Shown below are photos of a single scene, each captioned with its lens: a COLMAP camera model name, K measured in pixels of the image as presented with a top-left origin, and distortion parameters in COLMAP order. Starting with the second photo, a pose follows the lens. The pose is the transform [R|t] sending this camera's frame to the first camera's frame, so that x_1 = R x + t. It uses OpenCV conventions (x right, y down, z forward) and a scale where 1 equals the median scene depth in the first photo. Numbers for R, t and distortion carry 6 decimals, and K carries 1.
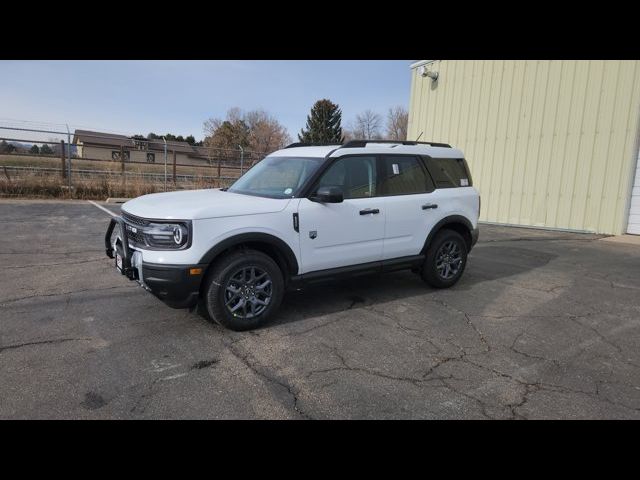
lens RADIAL K [[443.8, 0, 318.9], [0, 443.8, 238.1], [0, 0, 1]] dist [0.051479, -0.009627]
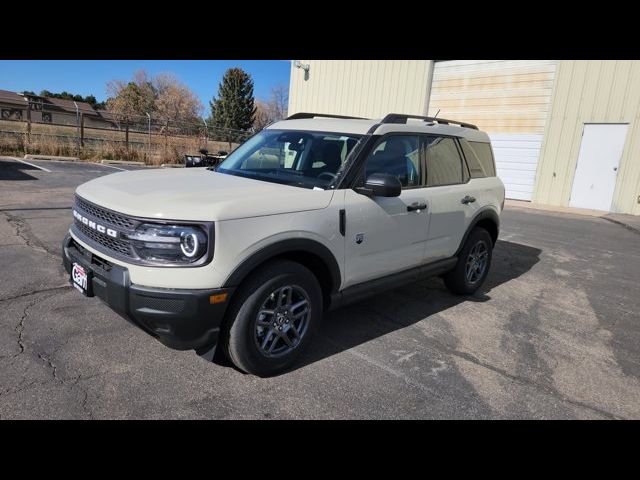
lens RADIAL K [[443.8, 0, 316.4], [0, 443.8, 236.9], [0, 0, 1]] dist [0.051479, -0.009627]
pose [[0.980922, 0.009726, 0.194158, -0.202640], [-0.020199, 0.998441, 0.052031, -0.042400], [-0.193349, -0.054960, 0.979590, 0.250130]]
